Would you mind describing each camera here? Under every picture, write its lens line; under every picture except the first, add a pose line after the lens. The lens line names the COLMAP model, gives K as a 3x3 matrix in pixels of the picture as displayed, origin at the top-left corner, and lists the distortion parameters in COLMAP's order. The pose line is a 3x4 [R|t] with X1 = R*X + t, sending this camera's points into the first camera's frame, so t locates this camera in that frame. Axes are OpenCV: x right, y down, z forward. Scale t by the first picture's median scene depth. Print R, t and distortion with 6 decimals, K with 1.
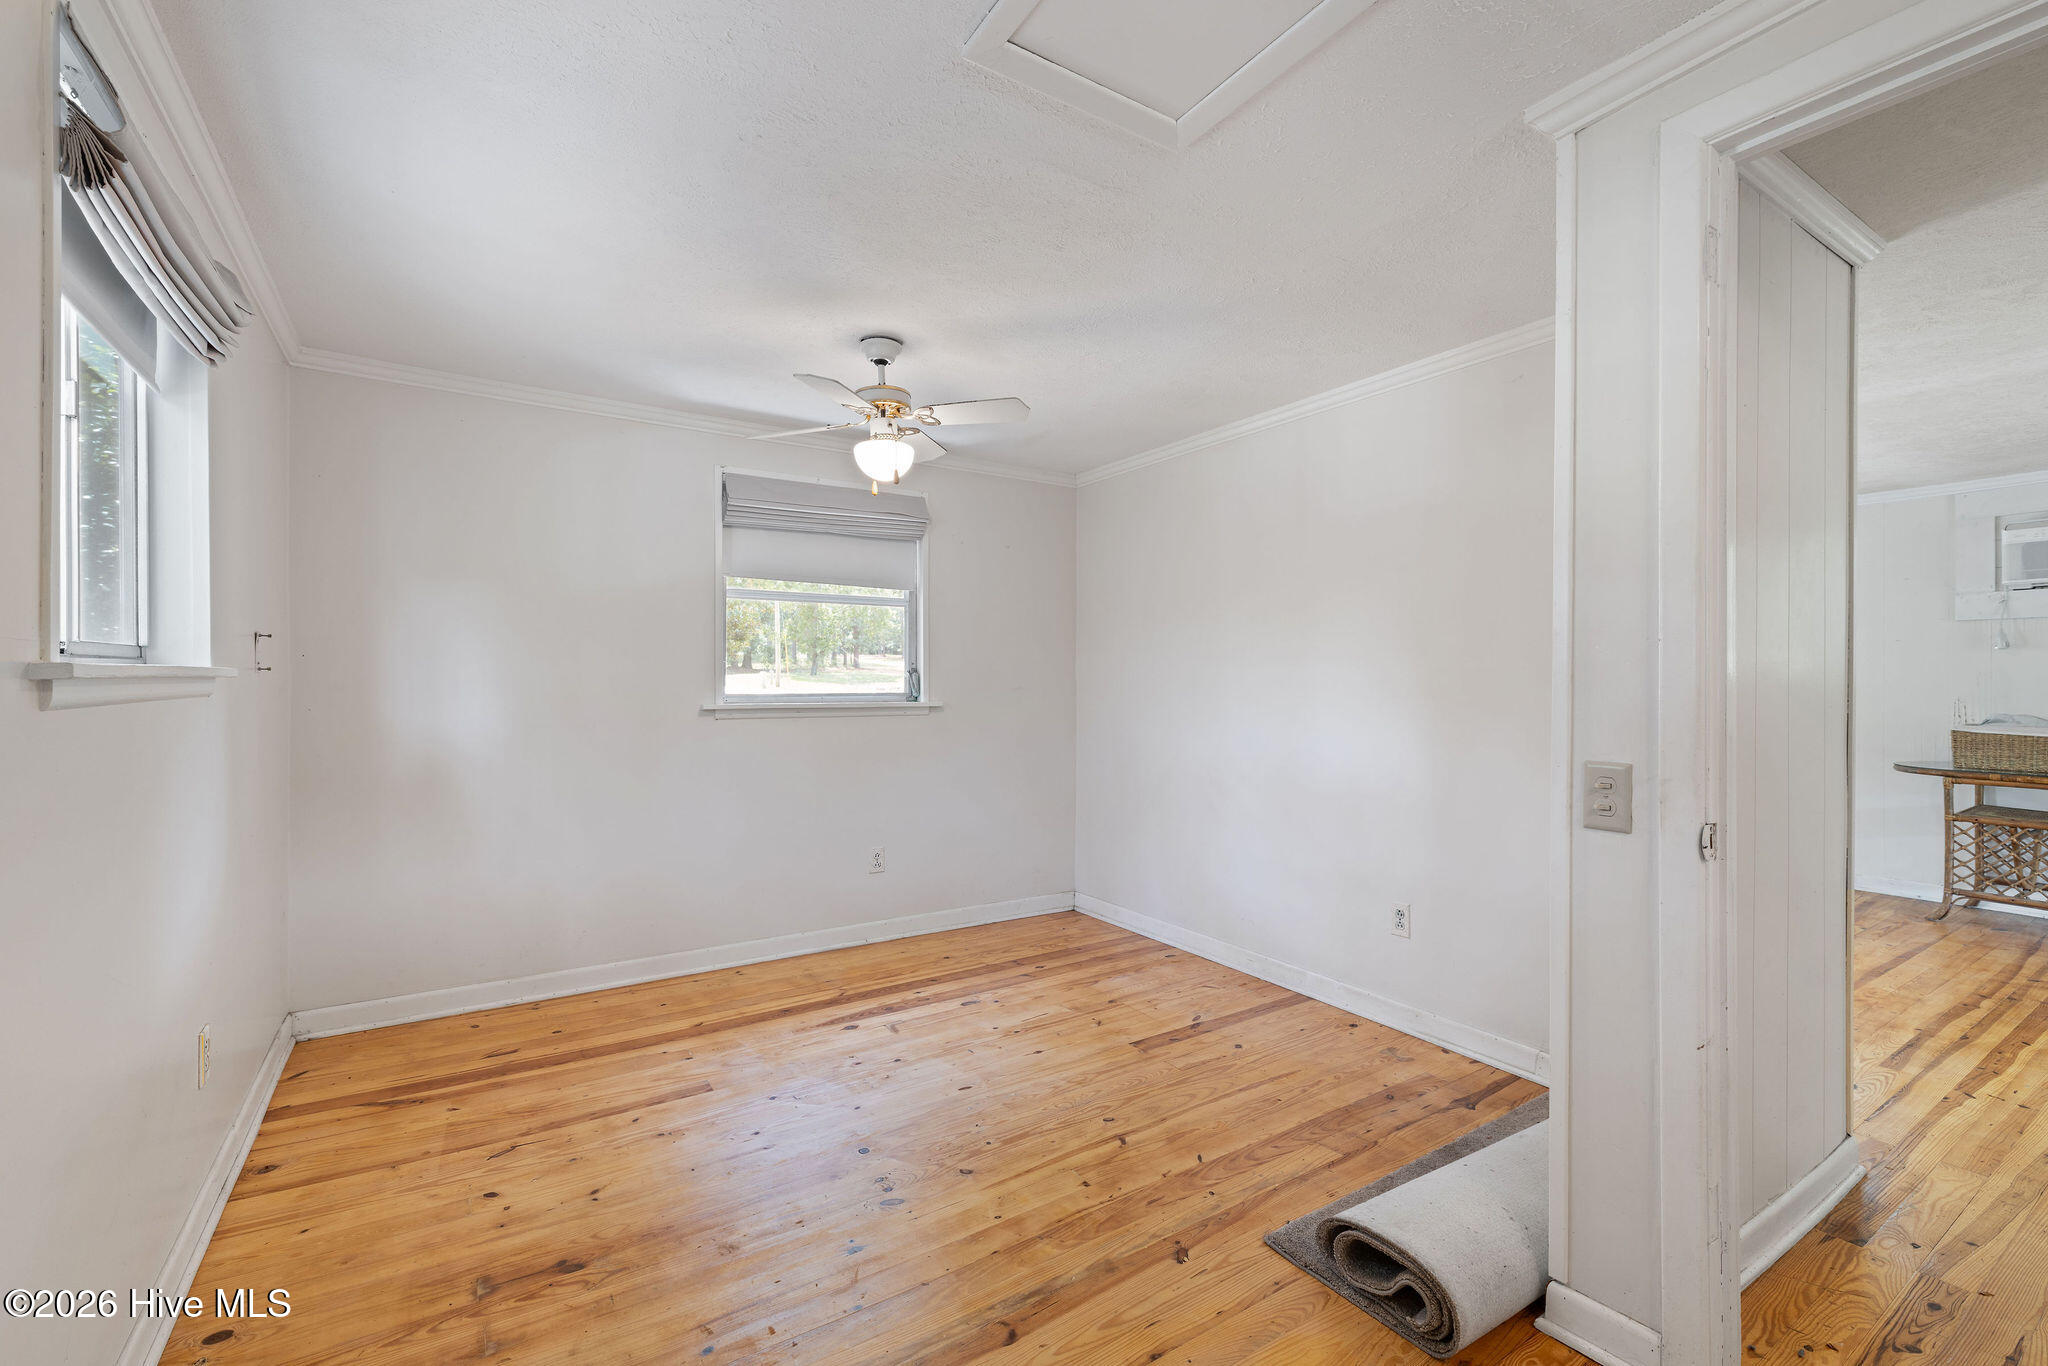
lens RADIAL K [[885.2, 0, 1026.7], [0, 885.2, 681.7], [0, 0, 1]] dist [0.002393, 0.000239]
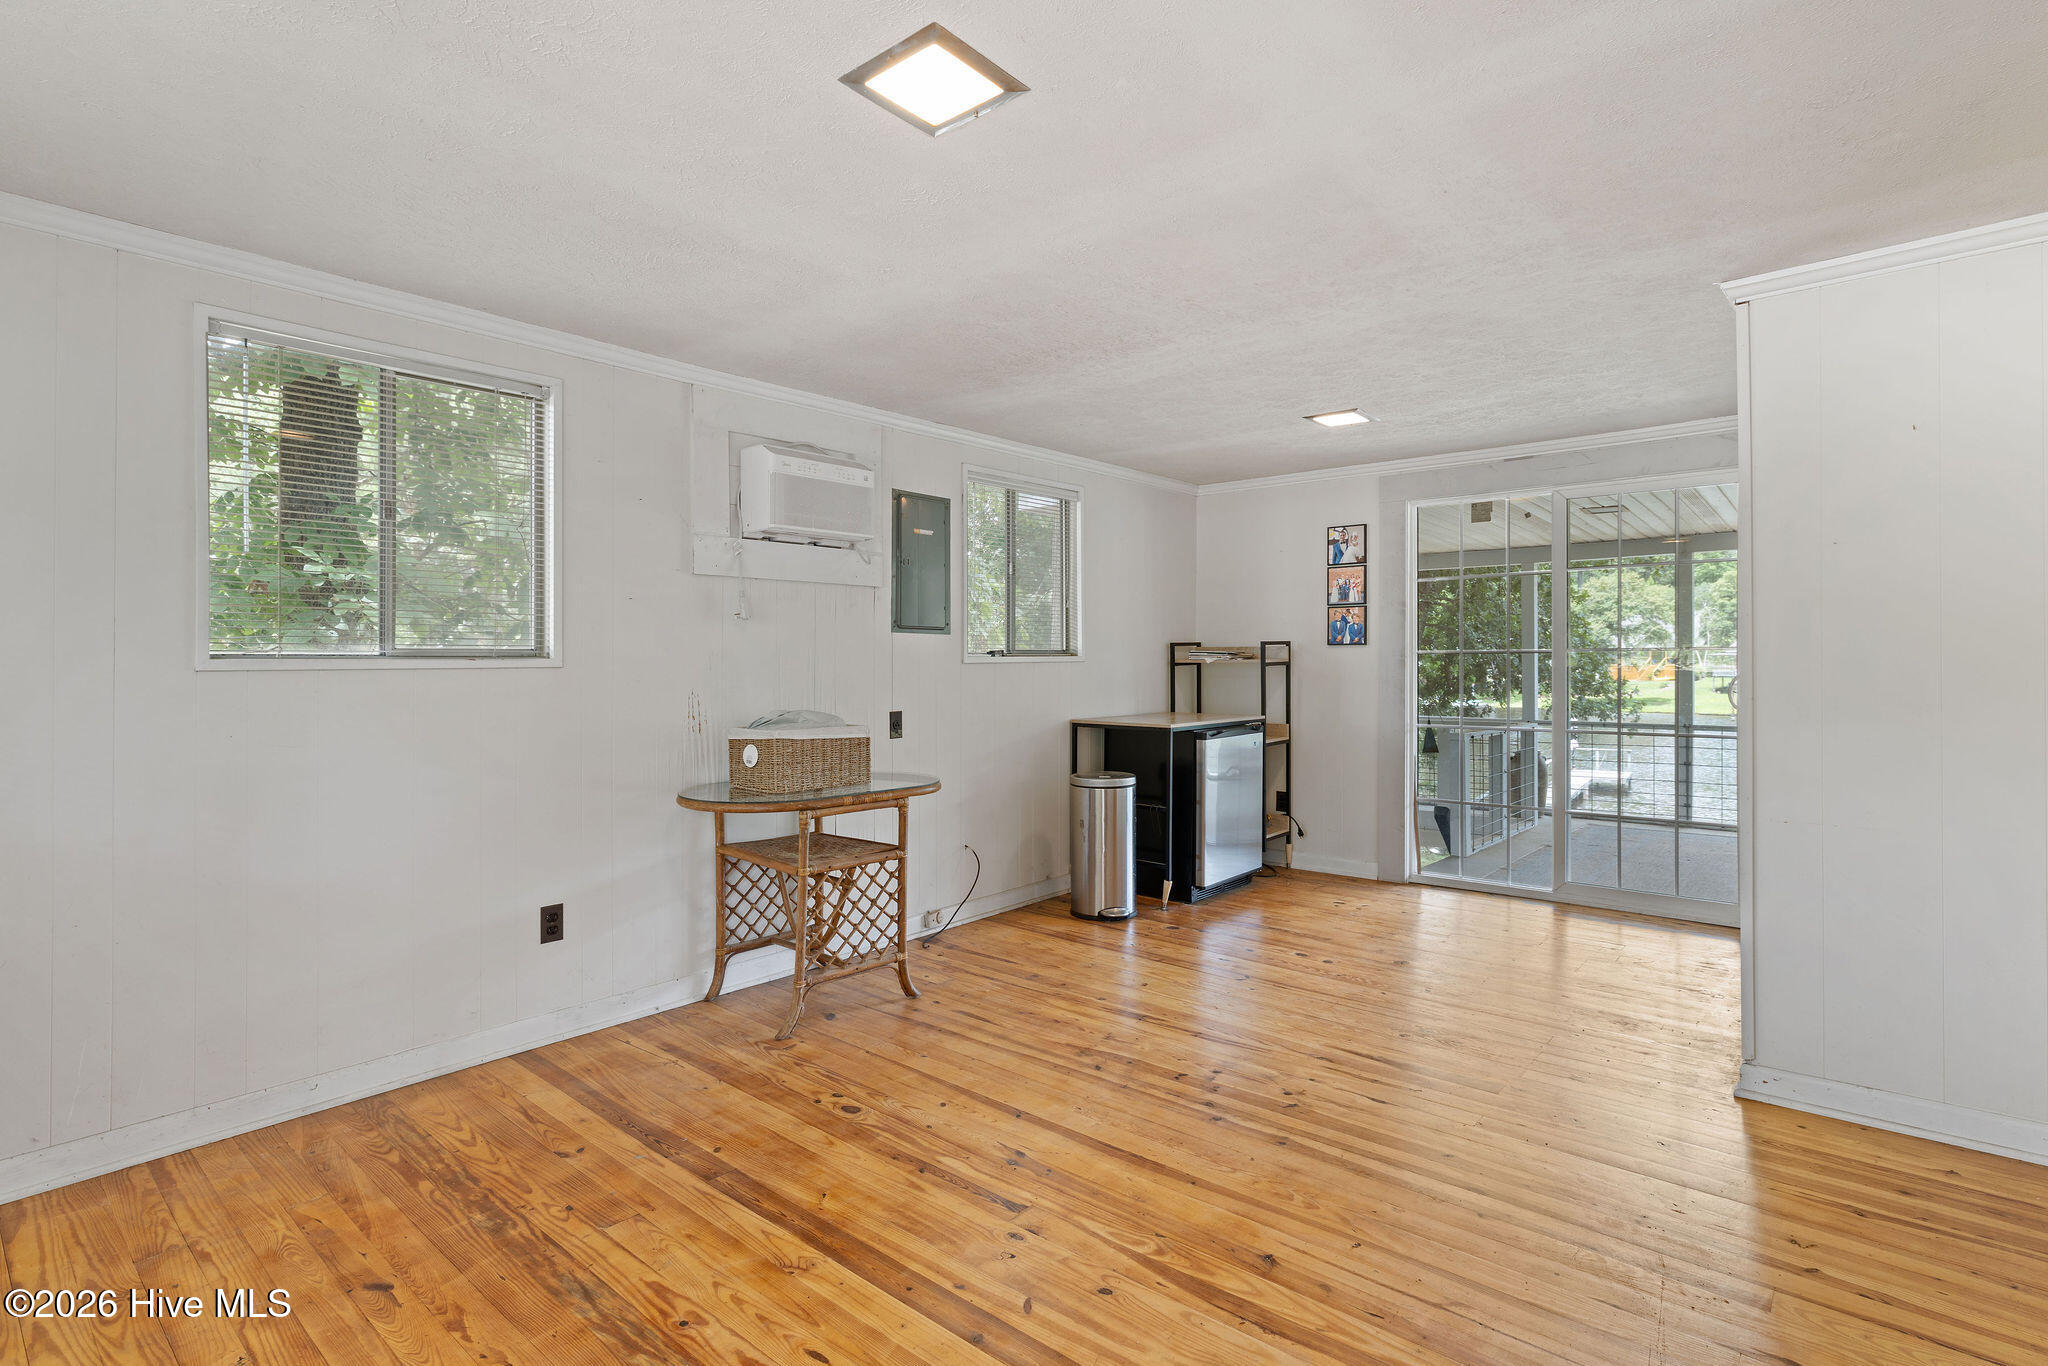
lens RADIAL K [[955.7, 0, 1024.0], [0, 955.7, 683.0], [0, 0, 1]] dist [0.002014, 0.000267]
pose [[-0.269447, -0.013785, 0.962917, 0.444430], [0.006428, 0.999850, 0.016113, 0.003166], [-0.962994, 0.010532, -0.269318, 1.473169]]
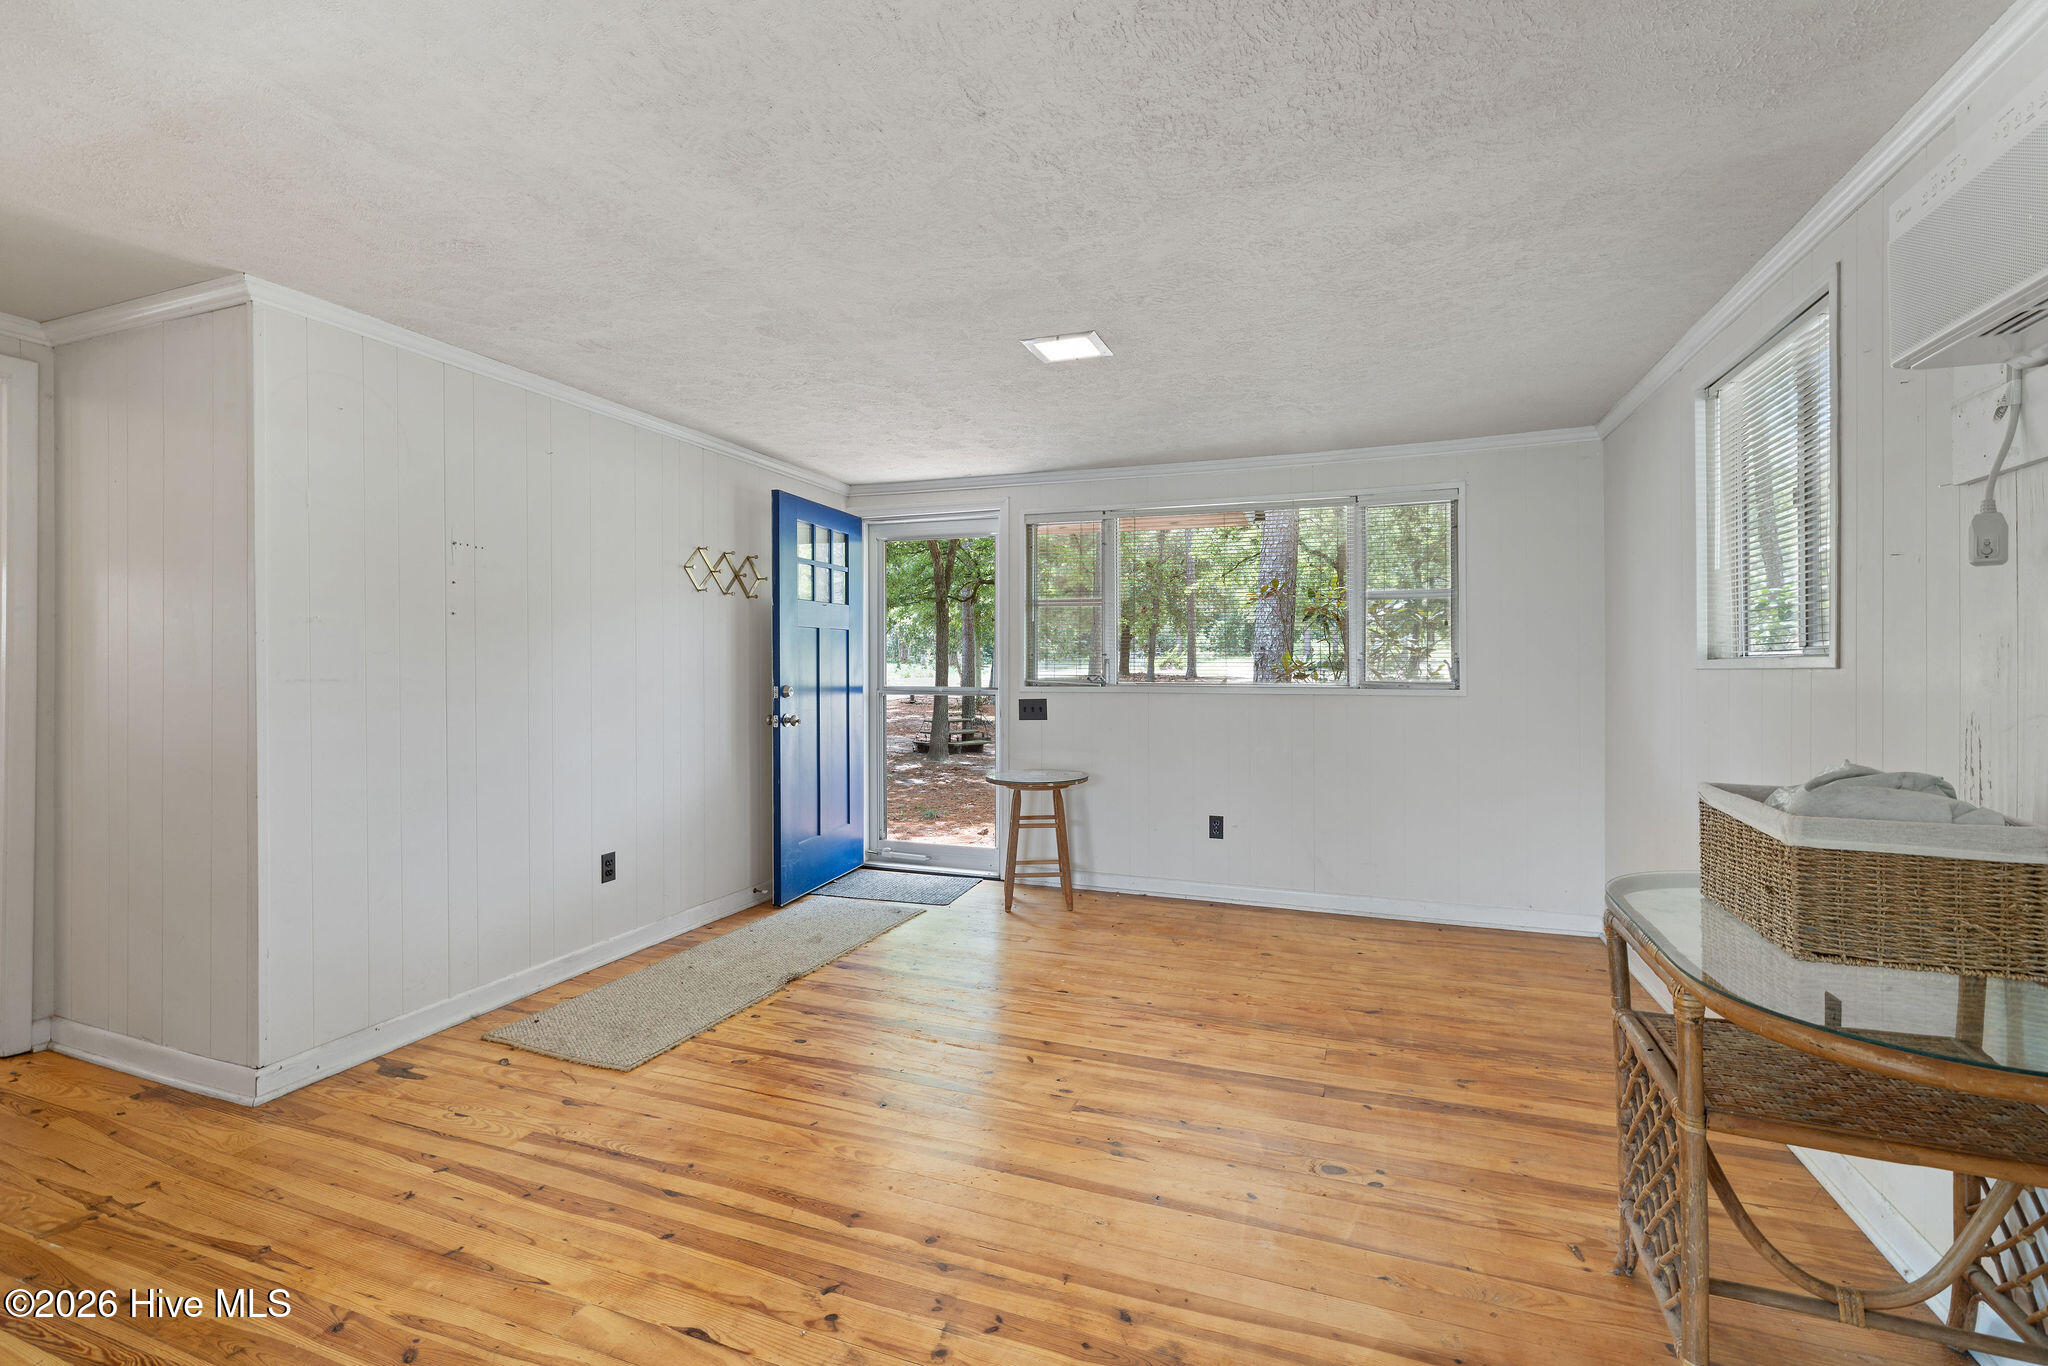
lens RADIAL K [[885.2, 0, 1026.7], [0, 885.2, 681.7], [0, 0, 1]] dist [0.002393, 0.000239]
pose [[0.591726, 0.014473, -0.806009, 1.702505], [-0.001613, 0.999858, 0.016769, -0.001736], [0.806137, -0.008623, 0.591666, 0.796331]]
